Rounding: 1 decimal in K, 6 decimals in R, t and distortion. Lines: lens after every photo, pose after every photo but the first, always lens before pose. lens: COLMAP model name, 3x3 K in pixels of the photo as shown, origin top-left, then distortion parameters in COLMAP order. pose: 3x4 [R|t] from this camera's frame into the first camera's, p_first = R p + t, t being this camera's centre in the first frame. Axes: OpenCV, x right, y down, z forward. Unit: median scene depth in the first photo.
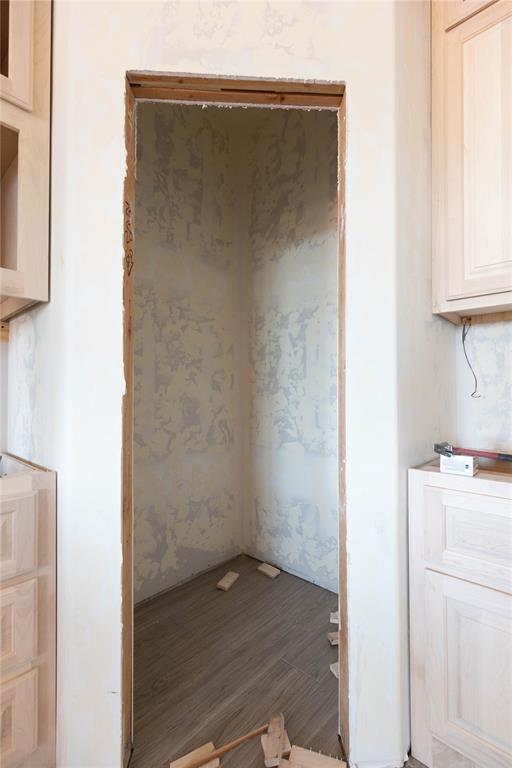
lens RADIAL K [[357.4, 0, 258.7], [0, 357.4, 384.8], [0, 0, 1]] dist [0.001814, -0.000056]
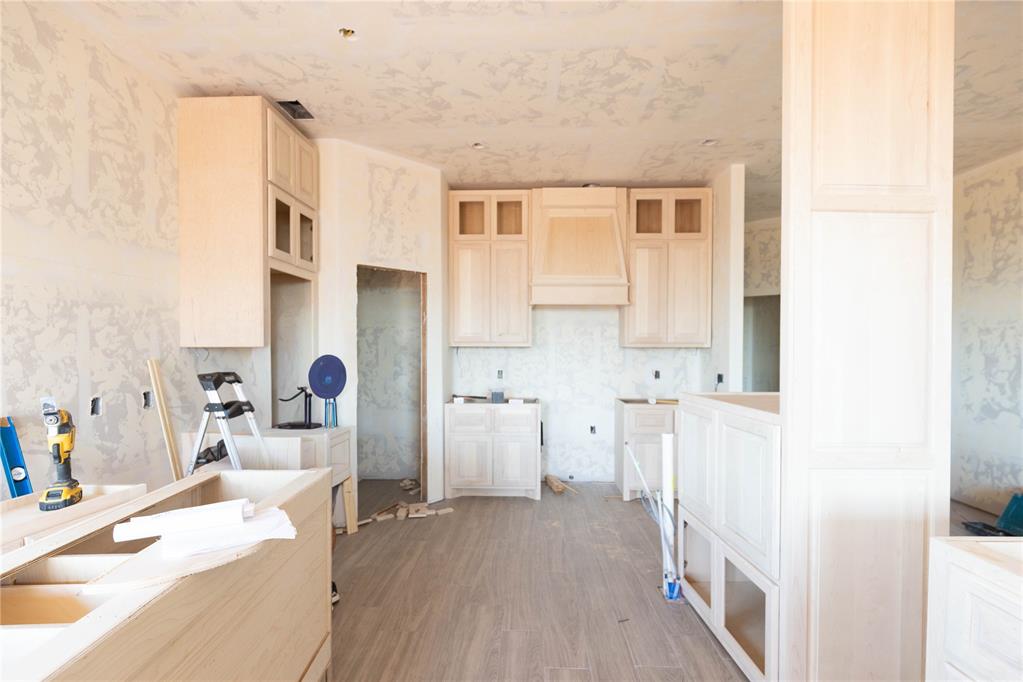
lens RADIAL K [[476.0, 0, 515.8], [0, 476.0, 343.7], [0, 0, 1]] dist [0.001814, -0.000056]
pose [[0.756434, -0.002211, 0.654066, -0.911433], [-0.006956, 0.999911, 0.011426, -0.166250], [-0.654033, -0.013193, 0.756351, -1.257783]]
